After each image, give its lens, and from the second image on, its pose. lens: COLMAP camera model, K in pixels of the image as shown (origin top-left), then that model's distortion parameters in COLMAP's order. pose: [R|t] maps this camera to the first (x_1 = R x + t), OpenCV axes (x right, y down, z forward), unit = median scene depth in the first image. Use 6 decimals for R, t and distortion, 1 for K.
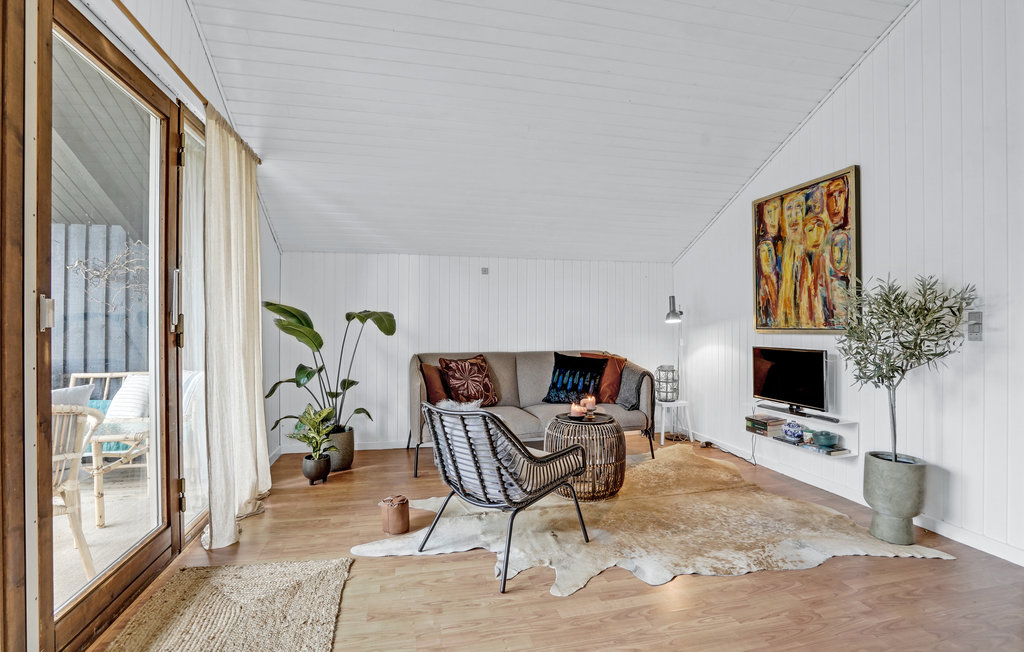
lens RADIAL K [[477.0, 0, 520.4], [0, 477.0, 319.0], [0, 0, 1]] dist [-0.022885, 0.000562]
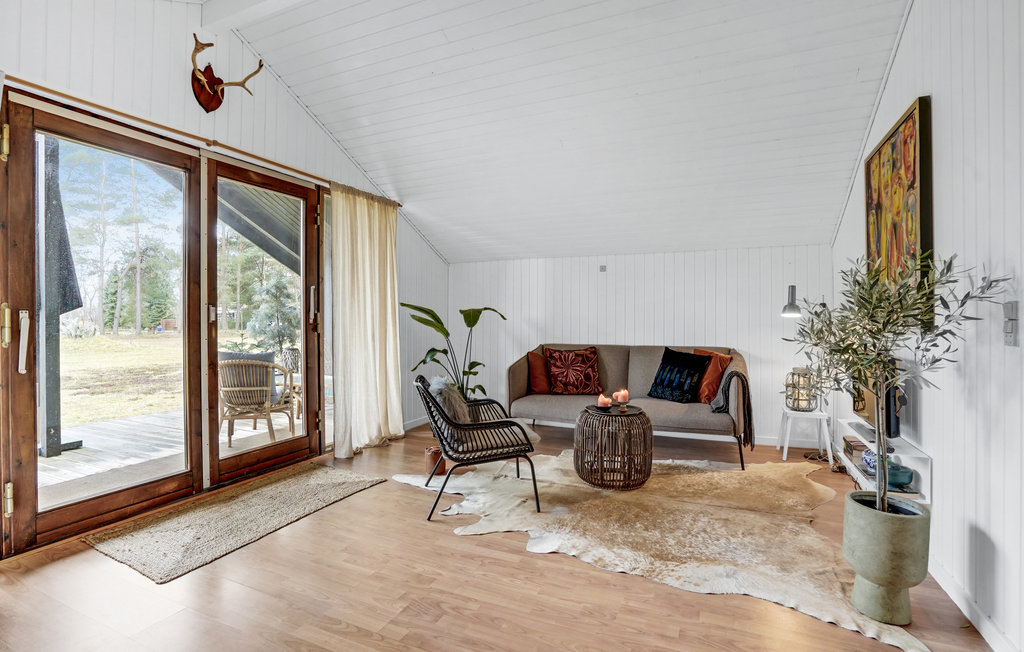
lens RADIAL K [[477.0, 0, 520.4], [0, 477.0, 319.0], [0, 0, 1]] dist [-0.022885, 0.000562]
pose [[0.796714, 0.001778, -0.604354, 0.581539], [0.006833, 0.999905, 0.011949, -0.002796], [0.604318, -0.013650, 0.796626, 0.057119]]
